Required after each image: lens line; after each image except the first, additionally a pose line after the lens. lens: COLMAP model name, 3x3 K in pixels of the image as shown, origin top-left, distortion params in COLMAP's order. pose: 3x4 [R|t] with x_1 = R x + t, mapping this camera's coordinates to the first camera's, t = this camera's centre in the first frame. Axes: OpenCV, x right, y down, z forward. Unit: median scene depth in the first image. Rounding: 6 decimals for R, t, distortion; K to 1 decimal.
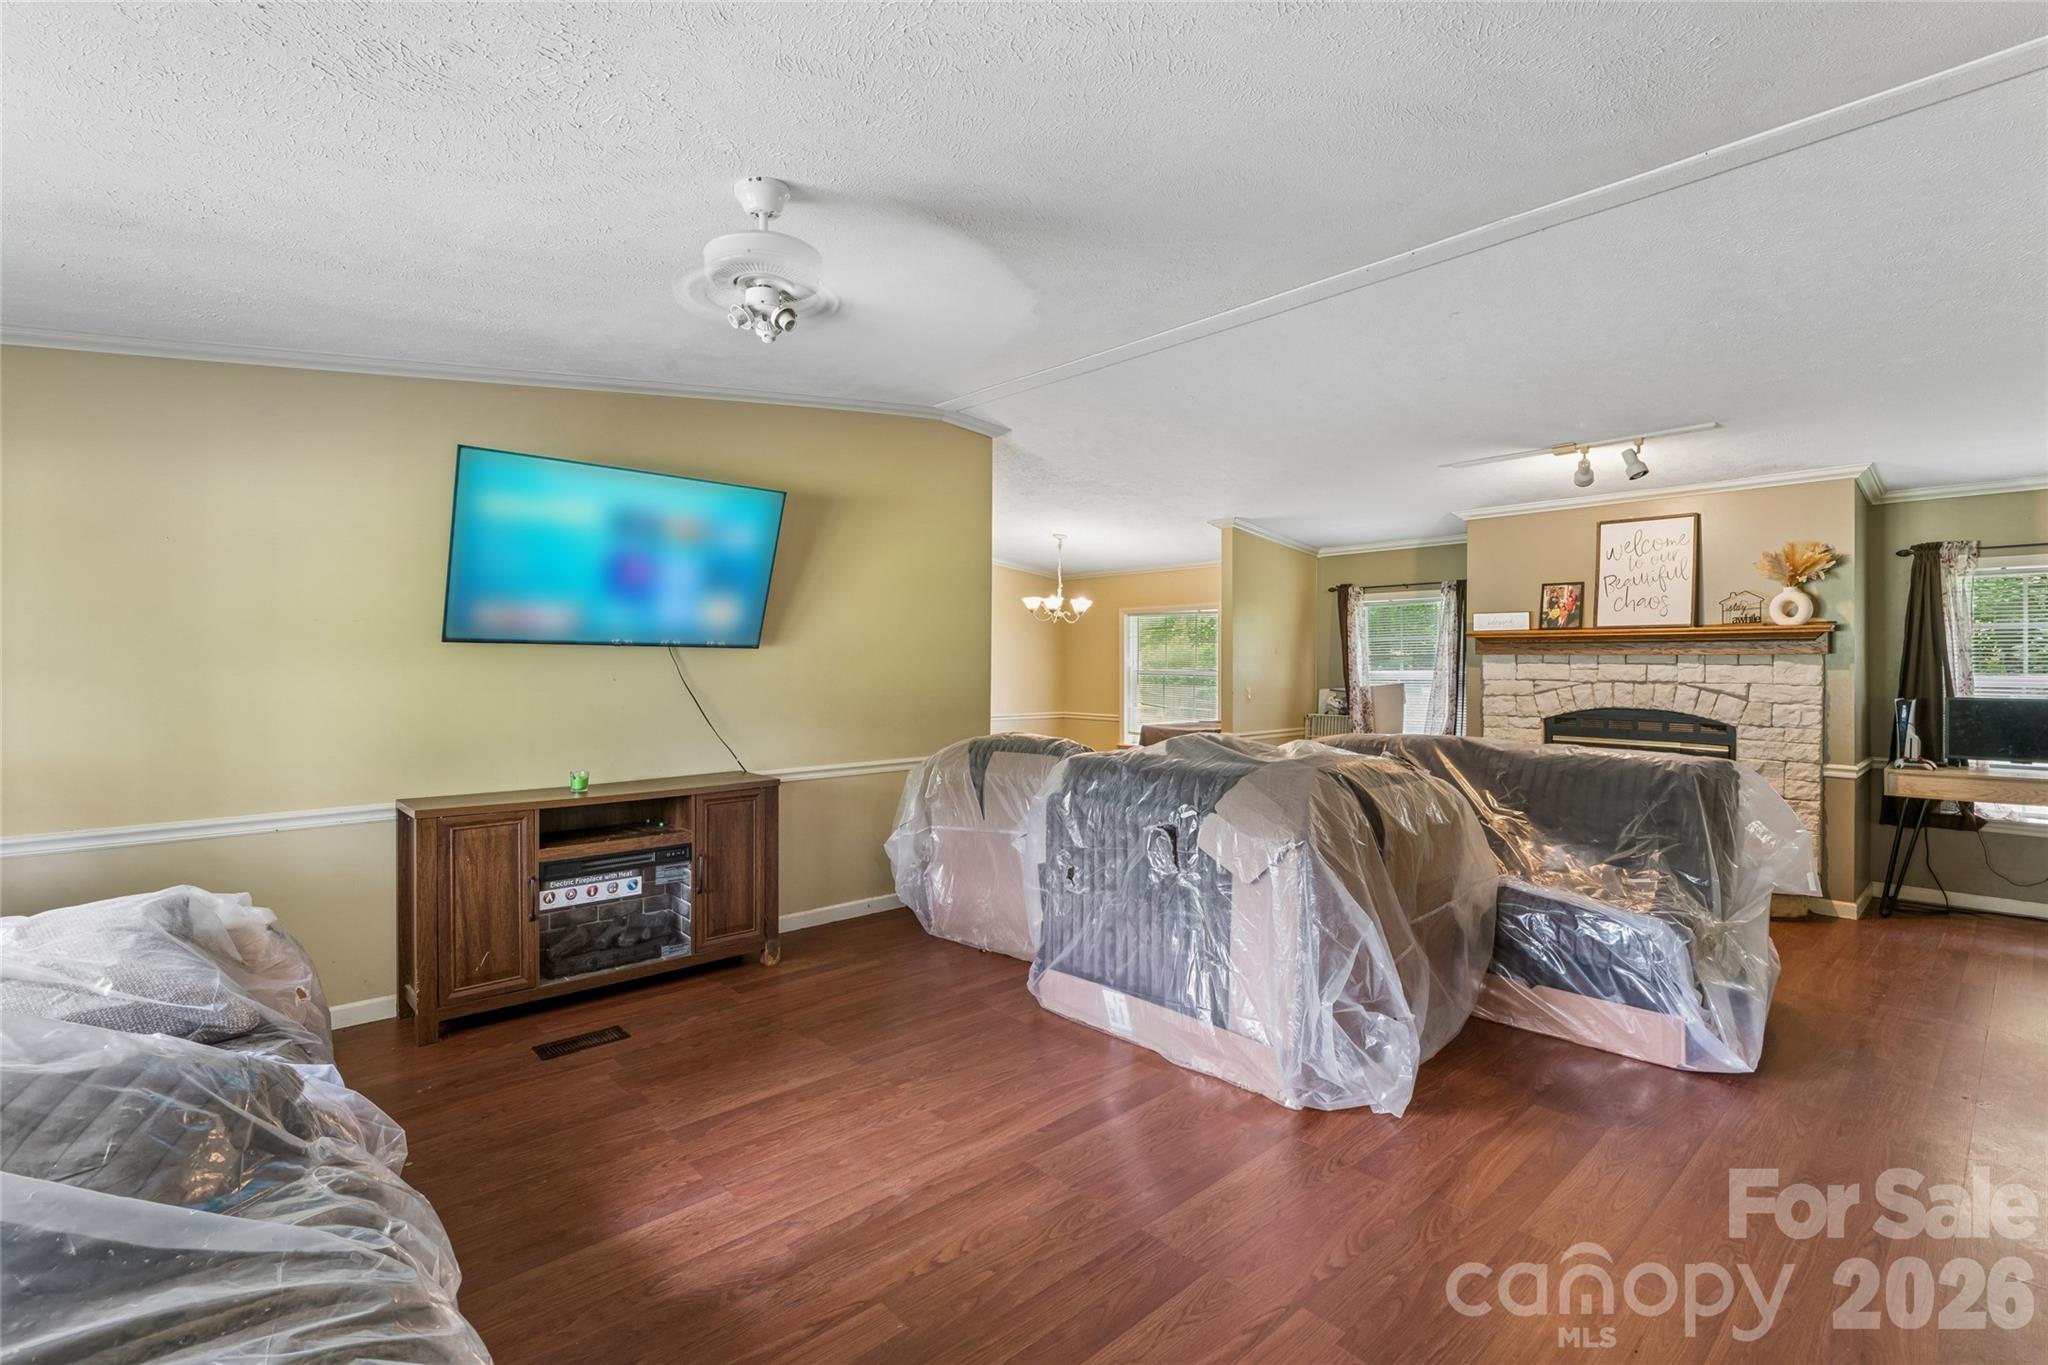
lens RADIAL K [[932.1, 0, 1004.6], [0, 932.1, 652.6], [0, 0, 1]] dist [-0.002651, -0.000239]
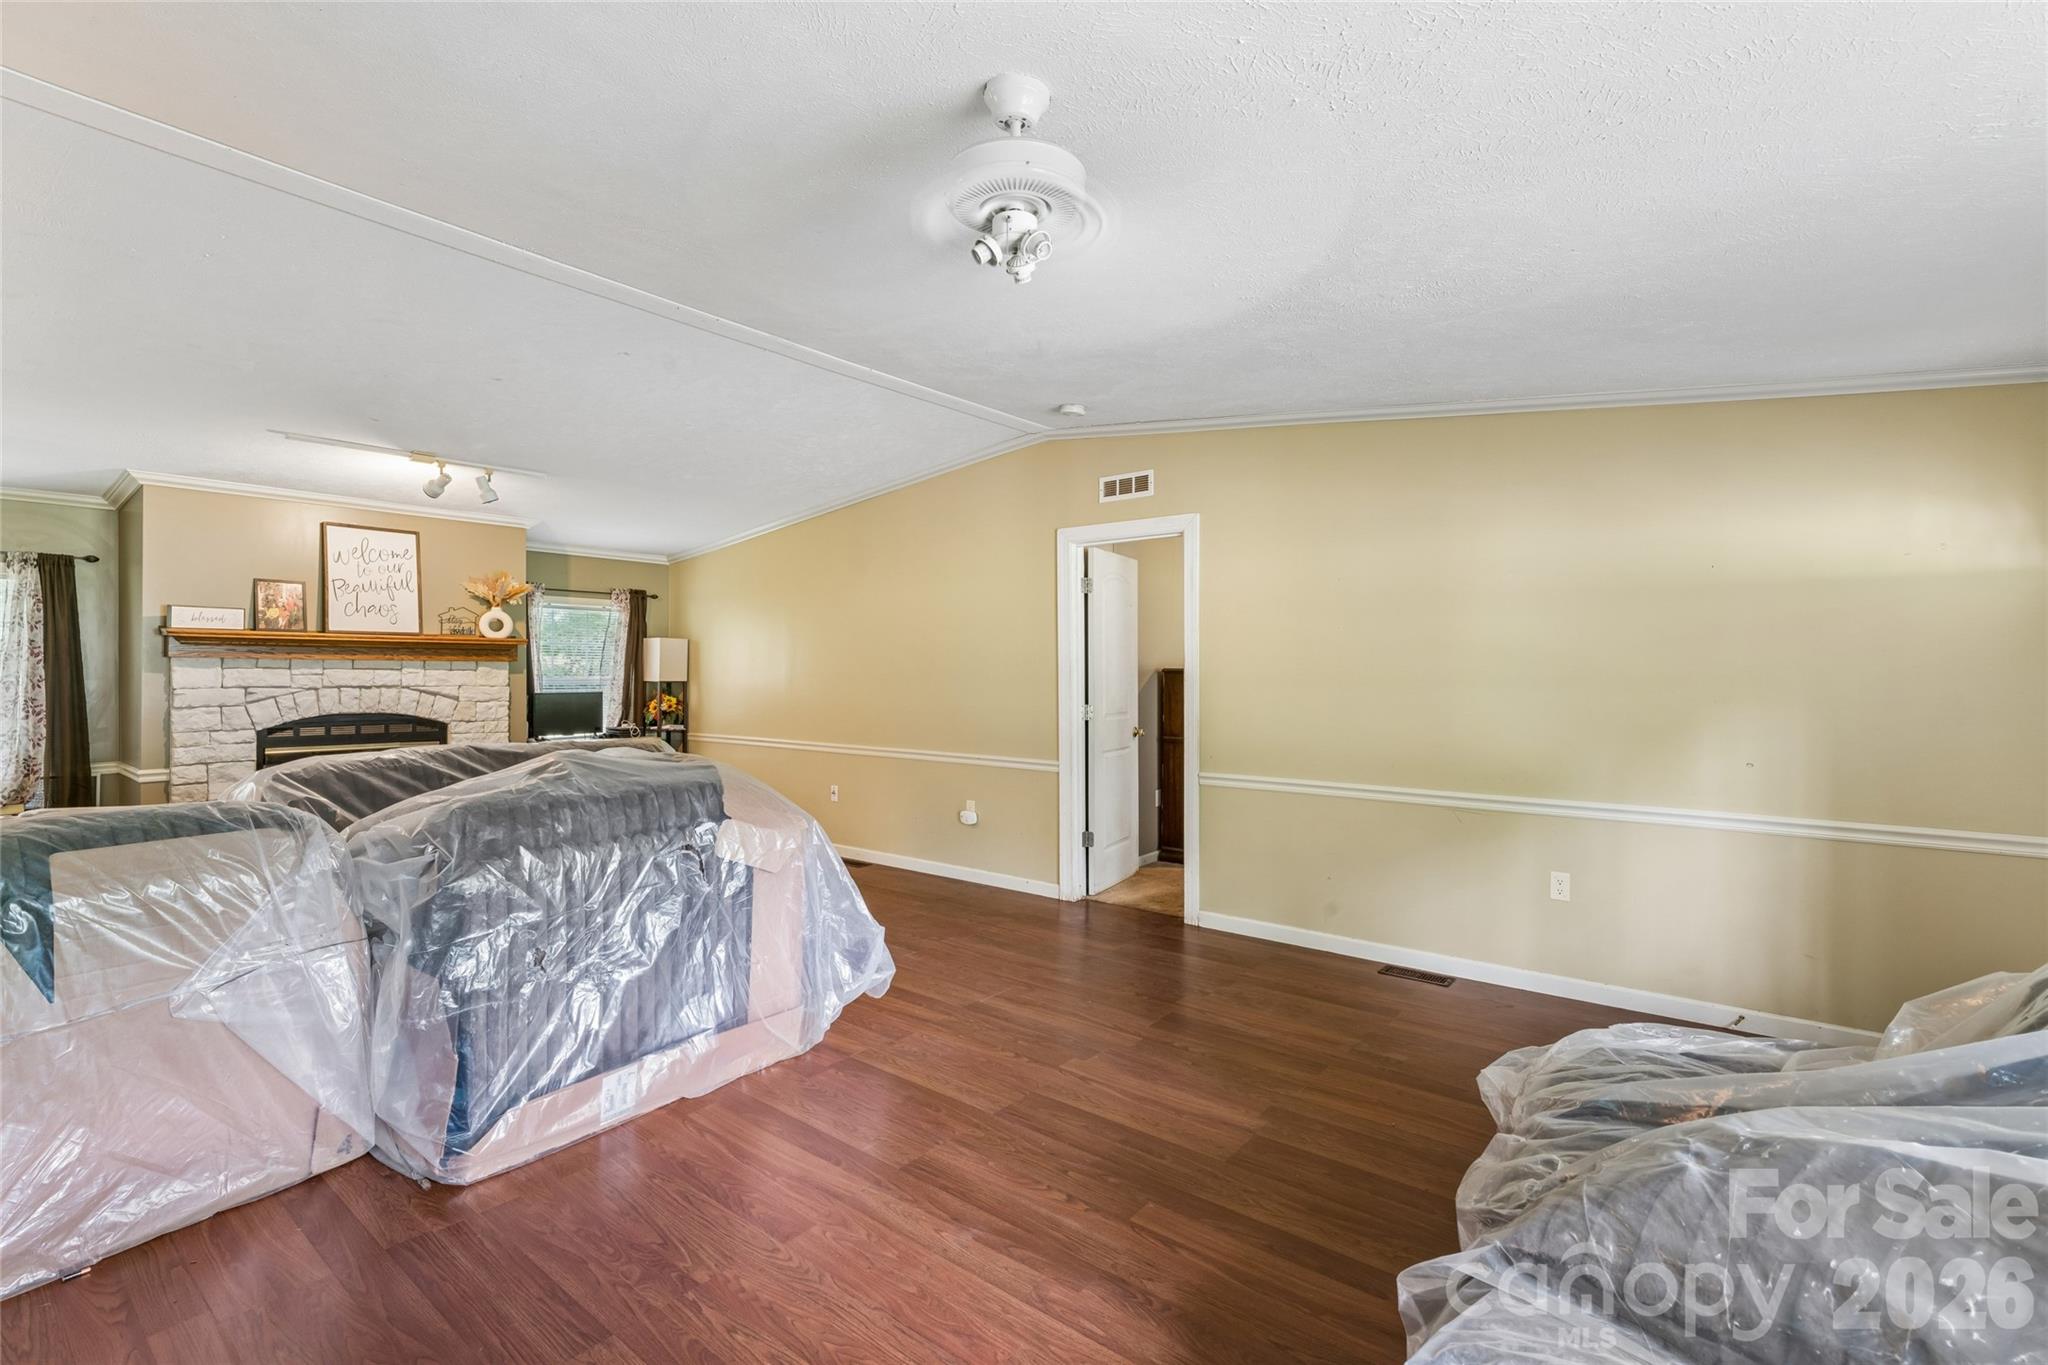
lens RADIAL K [[915.7, 0, 1016.5], [0, 915.7, 673.3], [0, 0, 1]] dist [-0.002105, -0.000242]
pose [[-0.167267, -0.005353, 0.985897, -0.428844], [-0.013701, 0.999901, 0.003104, 0.003791], [-0.985816, -0.012988, -0.167324, 0.464323]]
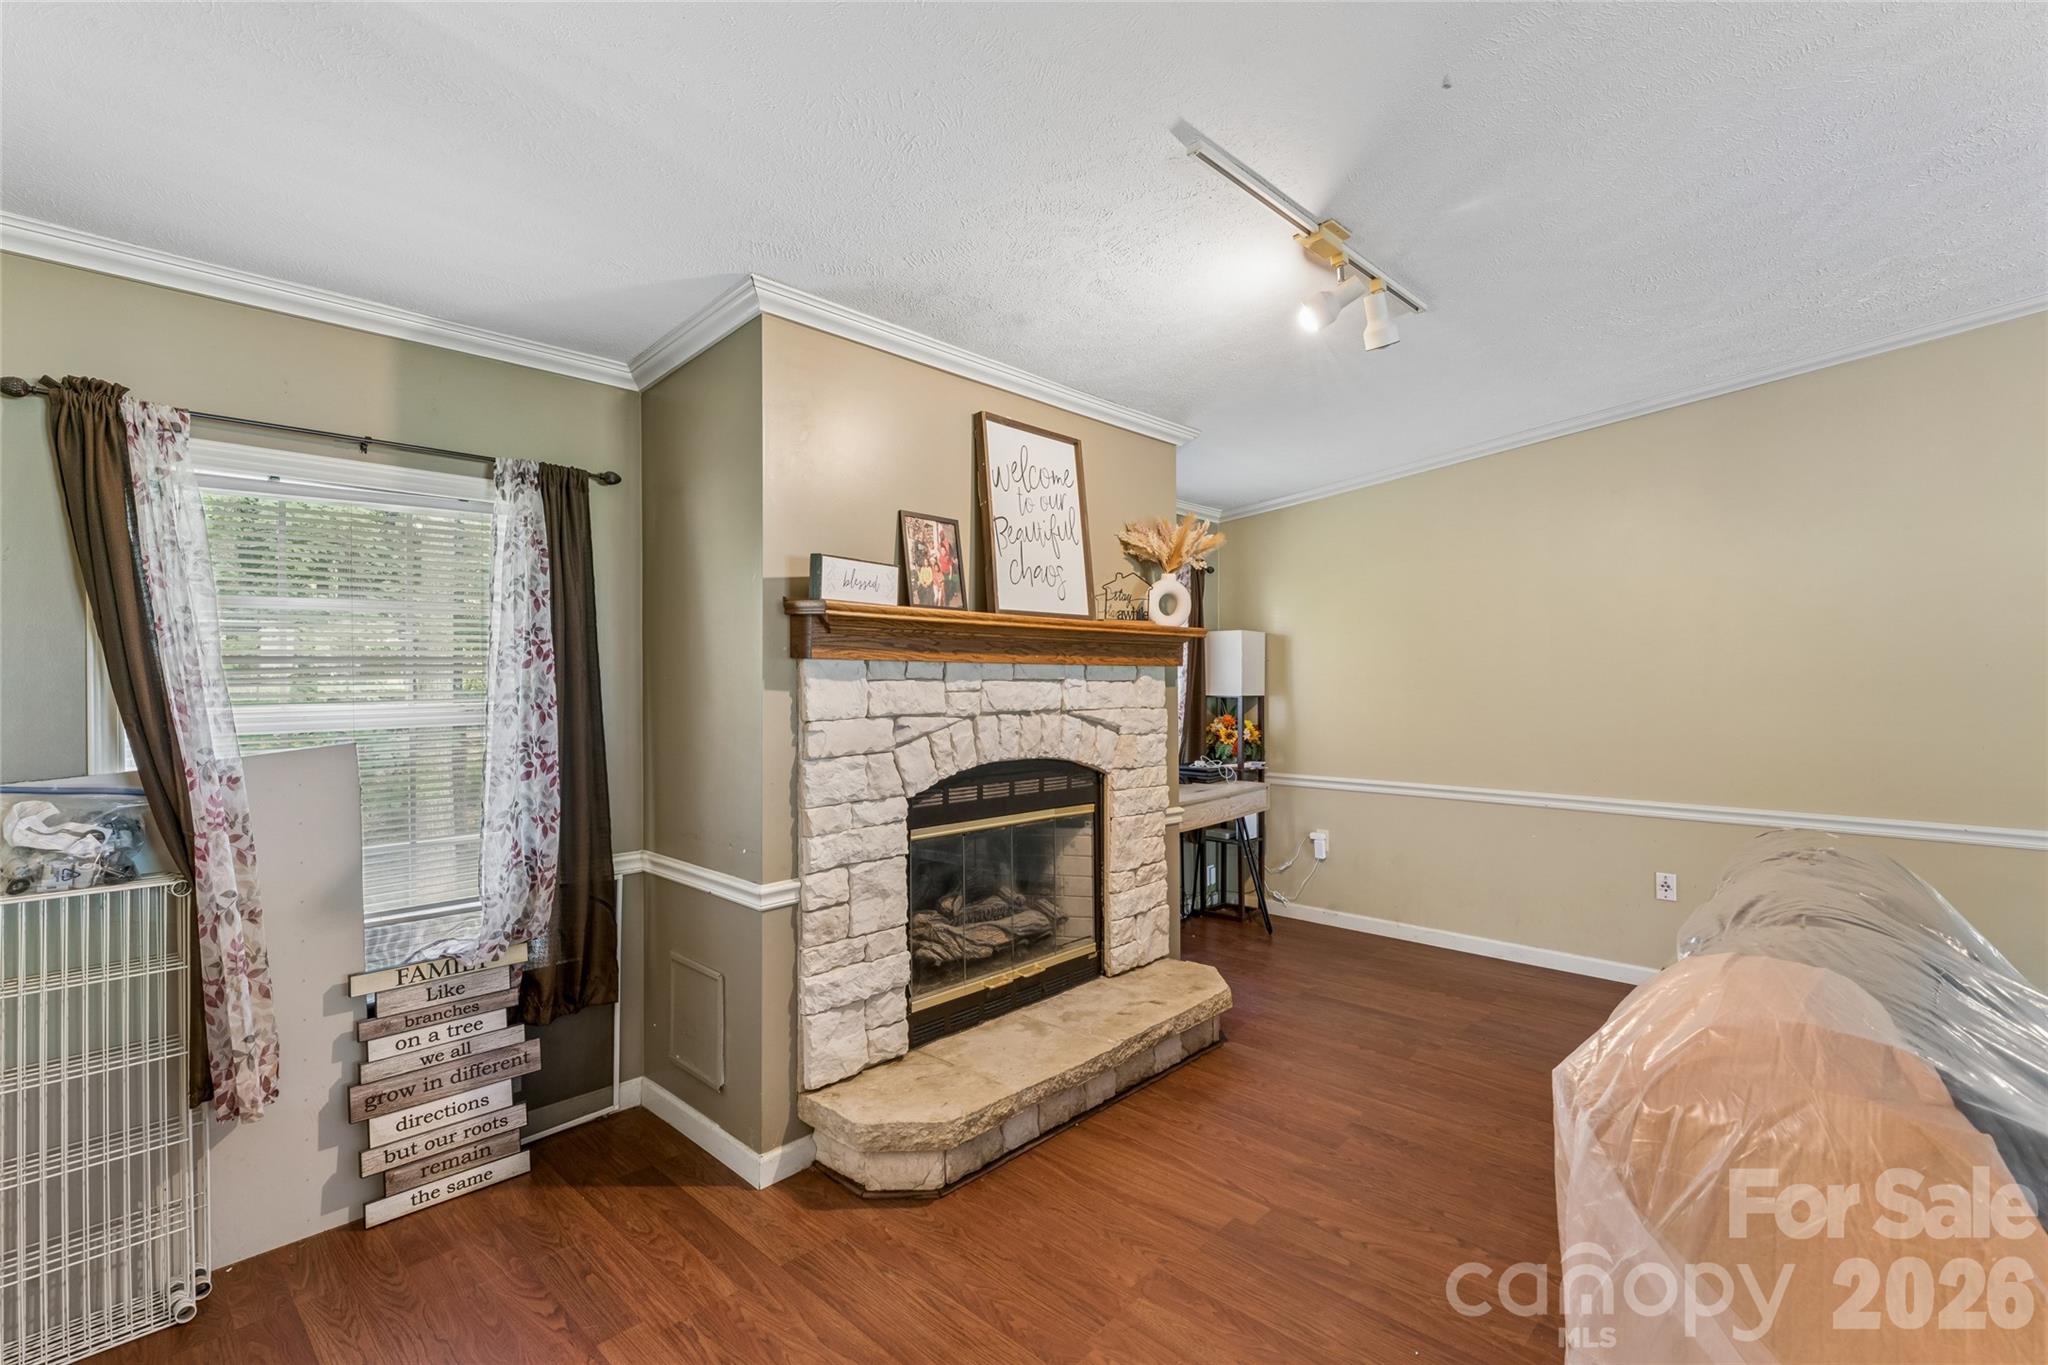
lens RADIAL K [[924.1, 0, 1024.0], [0, 924.1, 682.5], [0, 0, 1]] dist [-0.000577, -0.000141]
pose [[-0.086073, -0.008002, 0.996257, 0.117584], [-0.009728, 0.999927, 0.007191, 0.009339], [-0.996241, -0.009073, -0.086144, 1.051861]]
